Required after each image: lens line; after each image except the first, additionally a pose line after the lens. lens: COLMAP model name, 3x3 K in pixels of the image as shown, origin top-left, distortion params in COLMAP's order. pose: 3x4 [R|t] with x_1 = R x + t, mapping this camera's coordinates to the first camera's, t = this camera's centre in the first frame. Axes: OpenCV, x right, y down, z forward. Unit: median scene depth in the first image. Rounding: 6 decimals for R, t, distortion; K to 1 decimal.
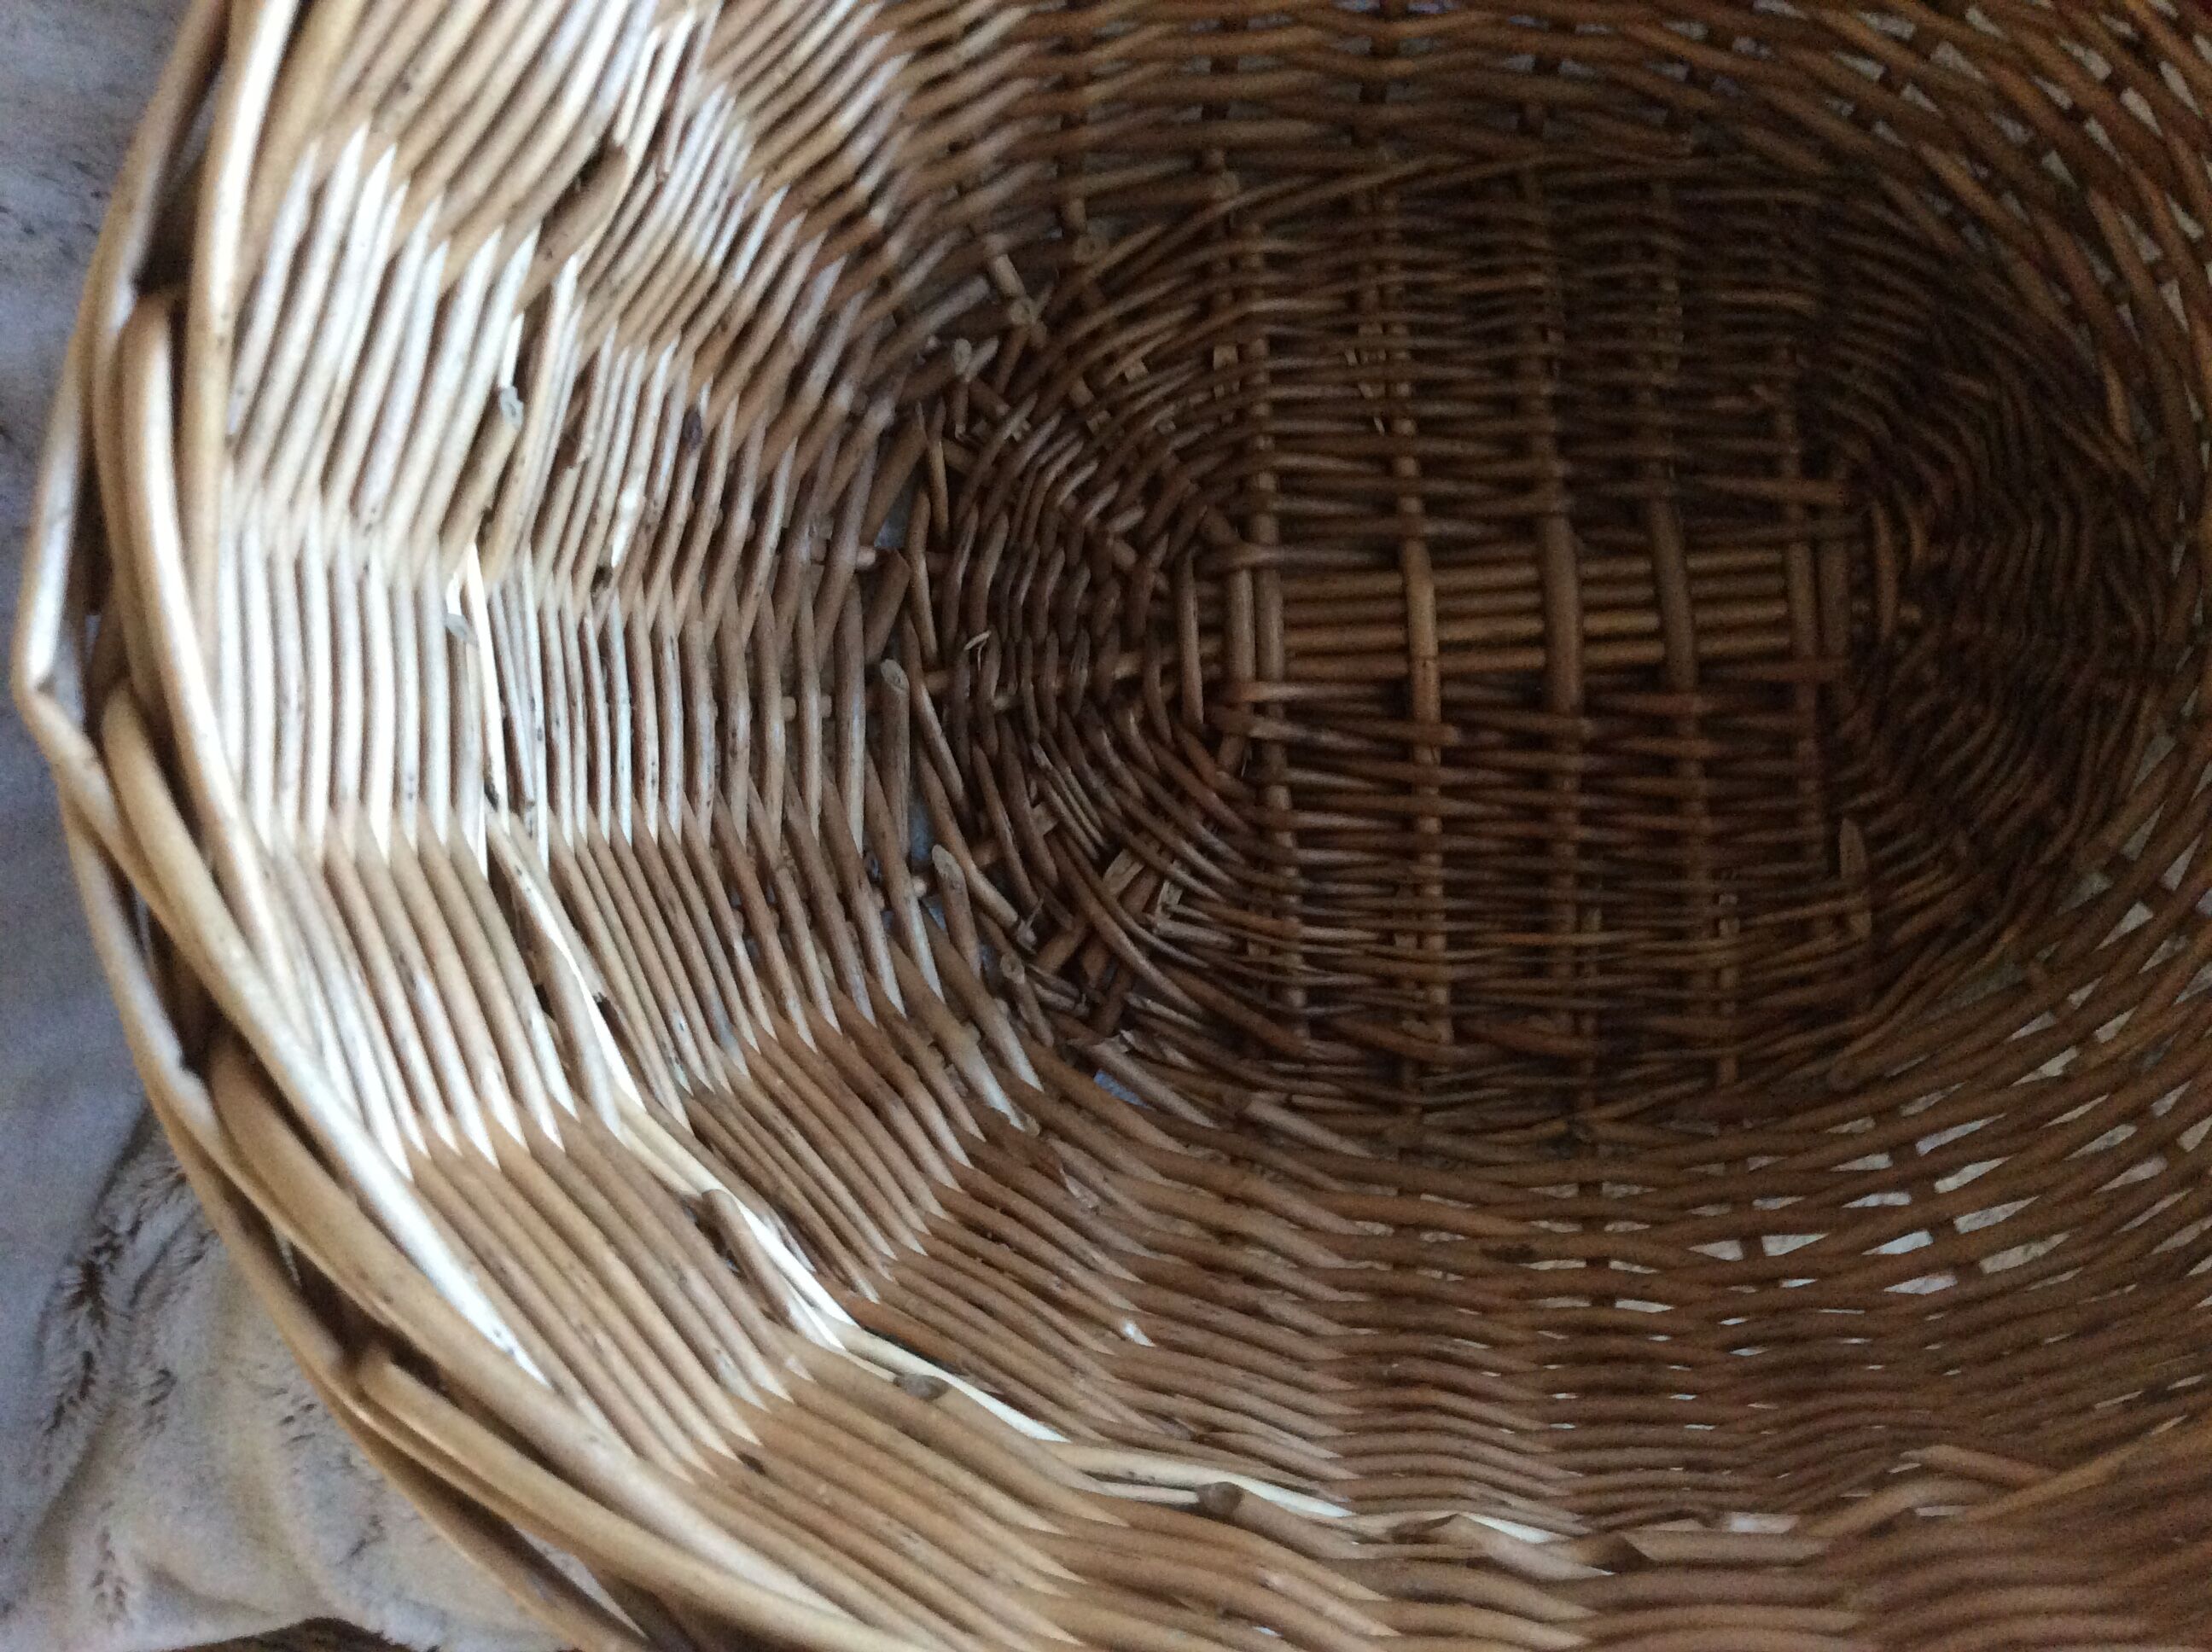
lens RADIAL K [[2057.5, 0, 1106.0], [0, 2057.5, 826.0], [0, 0, 1]] dist [0.057576, -0.114220]
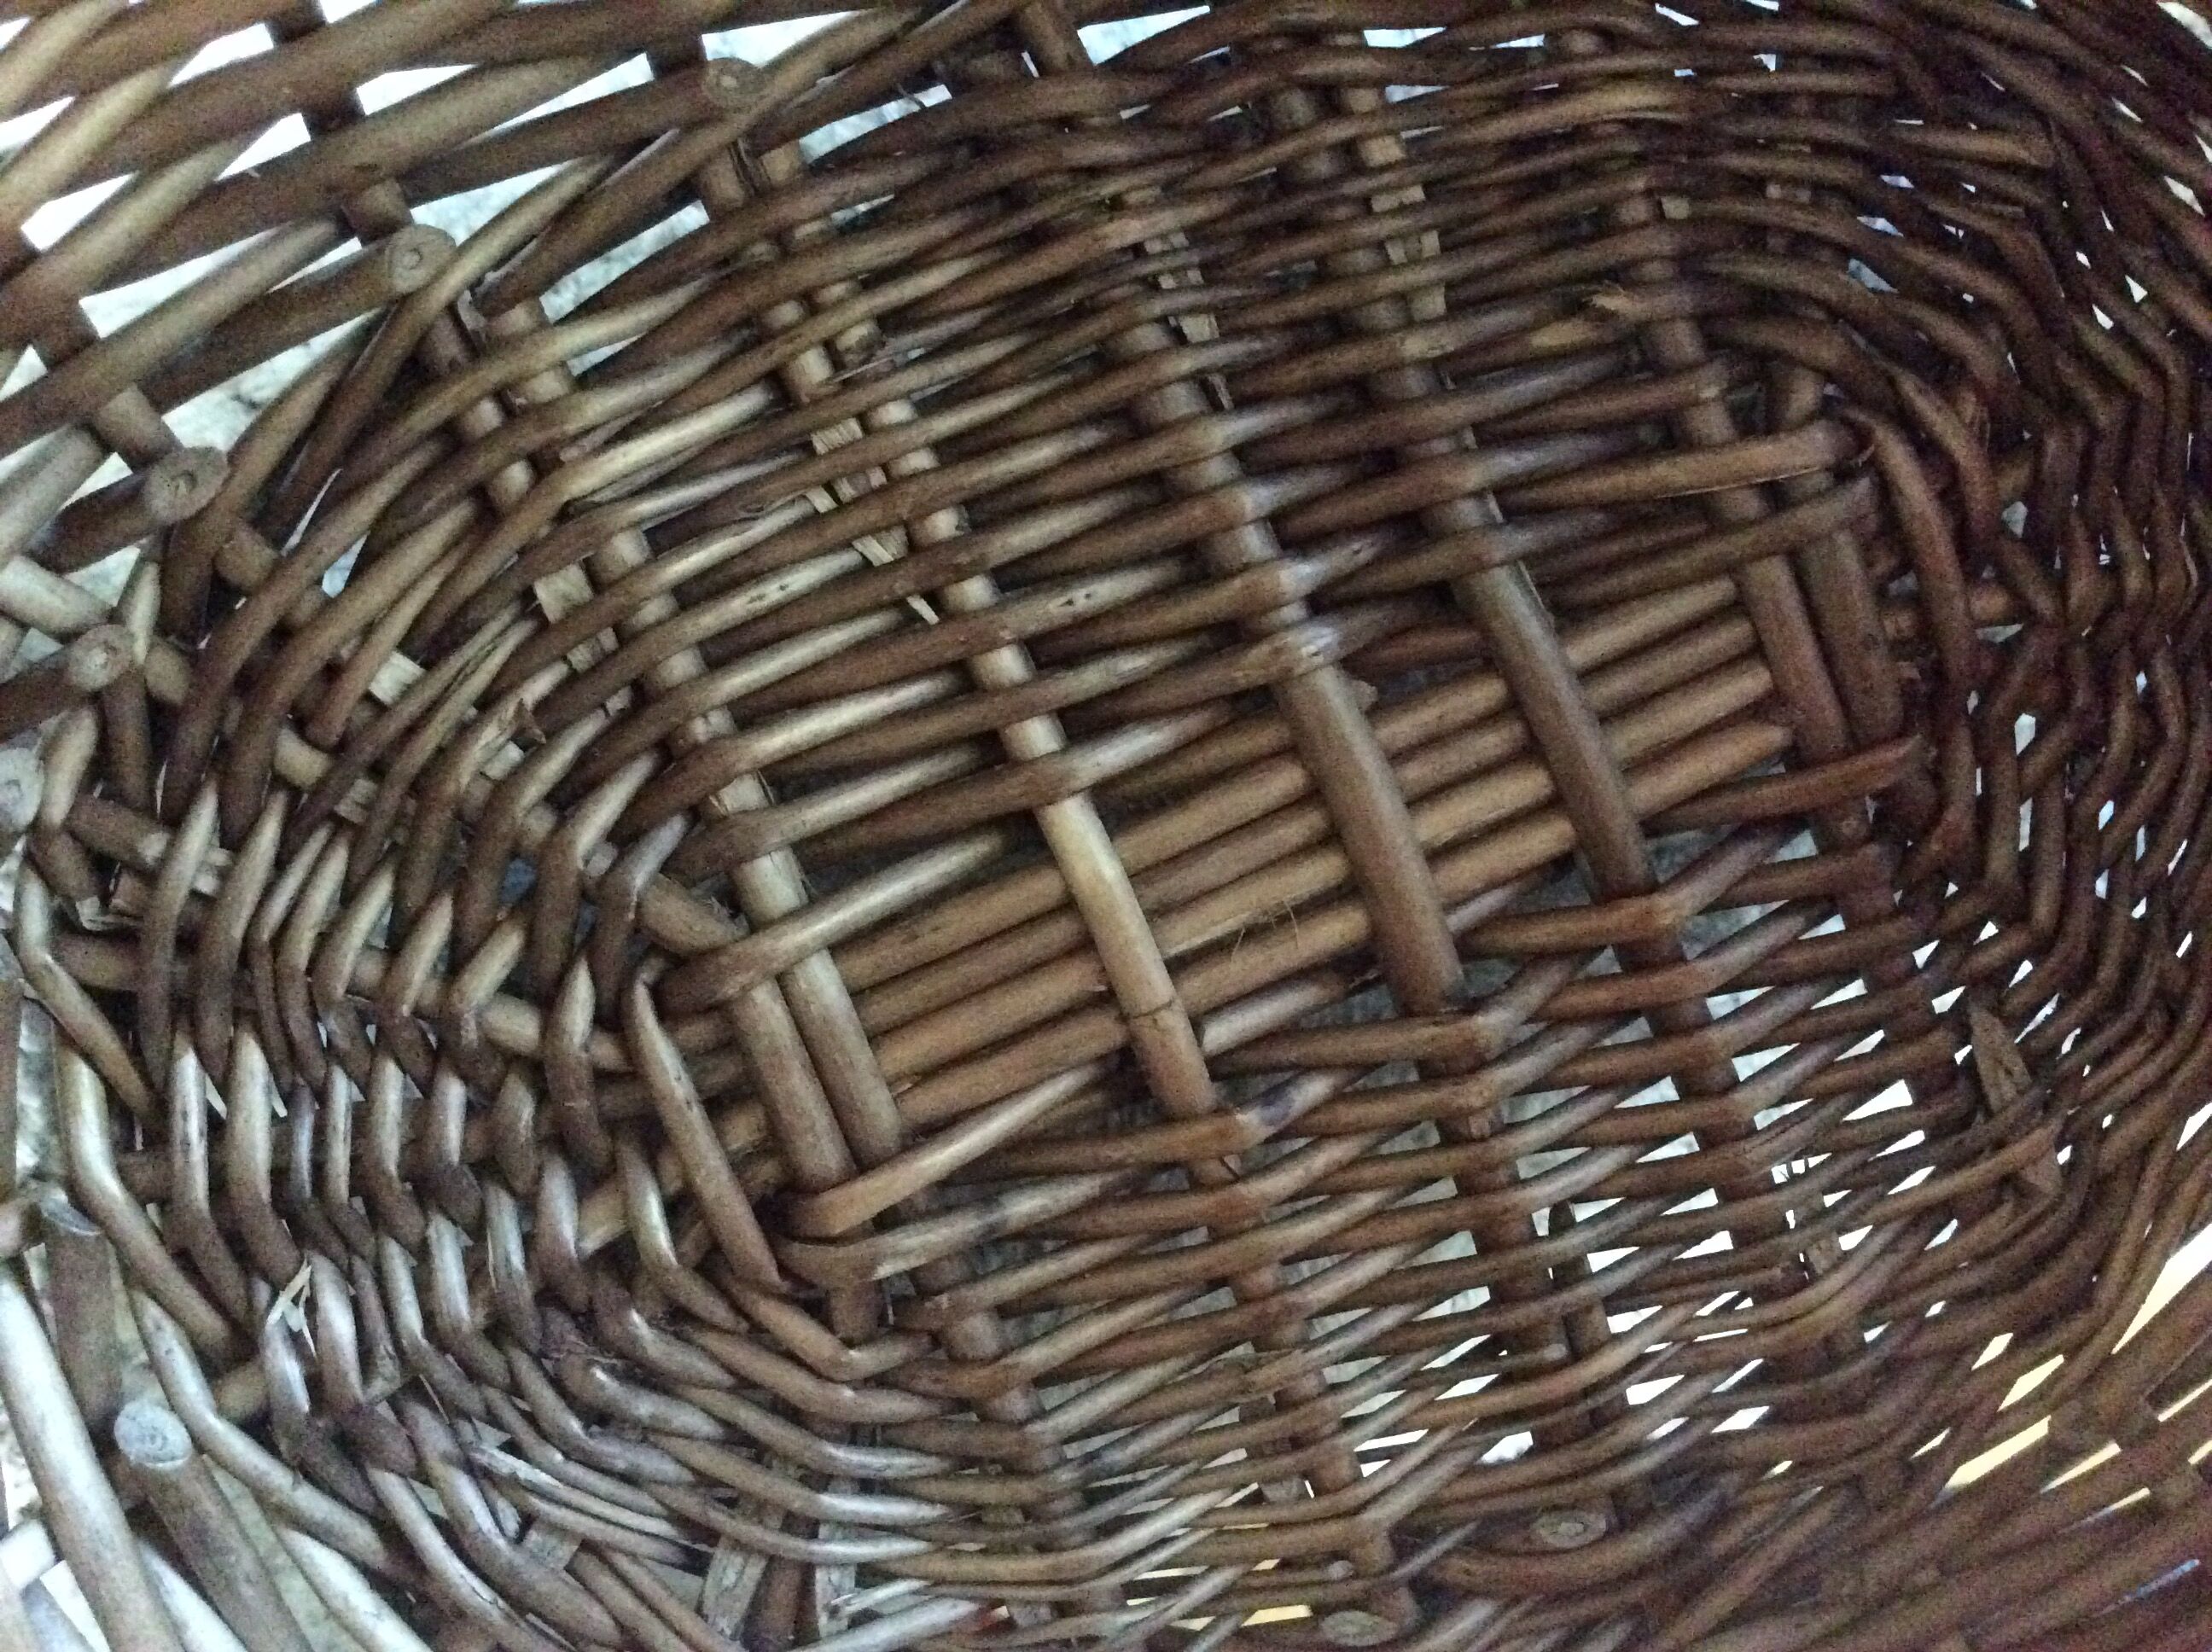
lens RADIAL K [[2057.5, 0, 1106.0], [0, 2057.5, 826.0], [0, 0, 1]] dist [0.057576, -0.114220]
pose [[0.944510, -0.324389, 0.051701, 0.132791], [0.310476, 0.933002, 0.181969, -0.222936], [-0.107266, -0.155820, 0.981944, 0.504696]]
